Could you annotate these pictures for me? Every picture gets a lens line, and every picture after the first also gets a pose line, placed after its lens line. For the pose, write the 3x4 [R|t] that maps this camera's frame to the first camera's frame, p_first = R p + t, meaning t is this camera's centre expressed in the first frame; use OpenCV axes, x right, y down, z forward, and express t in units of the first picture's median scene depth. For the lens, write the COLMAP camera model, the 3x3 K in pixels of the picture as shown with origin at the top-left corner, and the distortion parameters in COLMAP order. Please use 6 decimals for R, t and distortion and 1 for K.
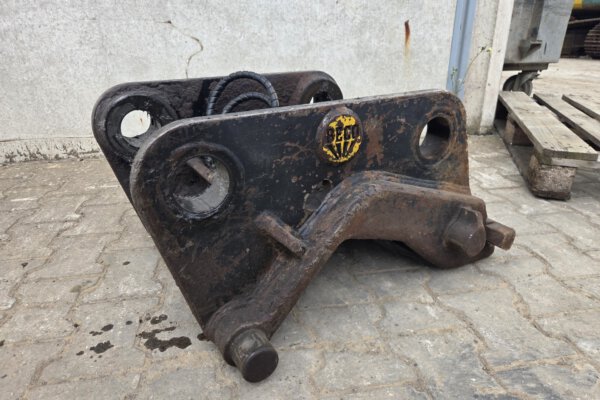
lens RADIAL K [[410.2, 0, 306.6], [0, 410.2, 199.7], [0, 0, 1]] dist [0.060453, -0.051541]
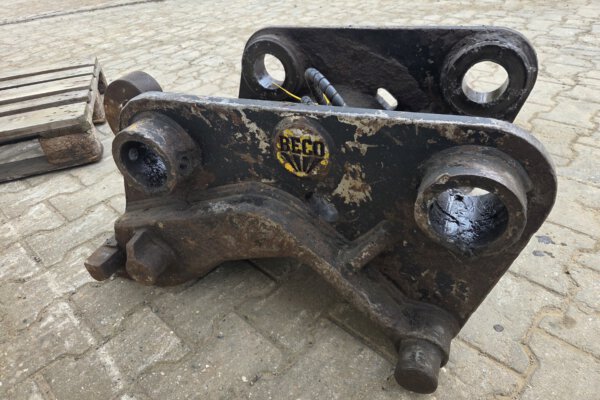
lens RADIAL K [[414.2, 0, 303.6], [0, 414.2, 202.6], [0, 0, 1]] dist [0.055382, -0.054043]
pose [[-0.595684, -0.405030, 0.693622, -0.829953], [0.394285, 0.604900, 0.691835, -0.787101], [-0.699786, 0.685599, -0.200632, 1.576322]]
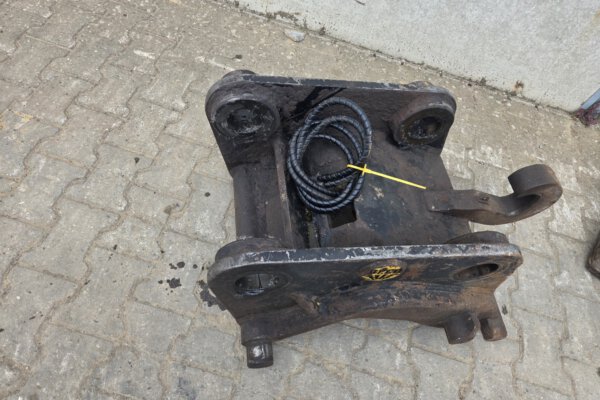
lens RADIAL K [[408.9, 0, 297.6], [0, 408.9, 206.7], [0, 0, 1]] dist [0.058390, -0.050539]
pose [[0.892796, 0.445917, -0.063822, -0.124098], [-0.339675, 0.759487, 0.554797, -0.762009], [0.295866, -0.473642, 0.829534, 0.050066]]
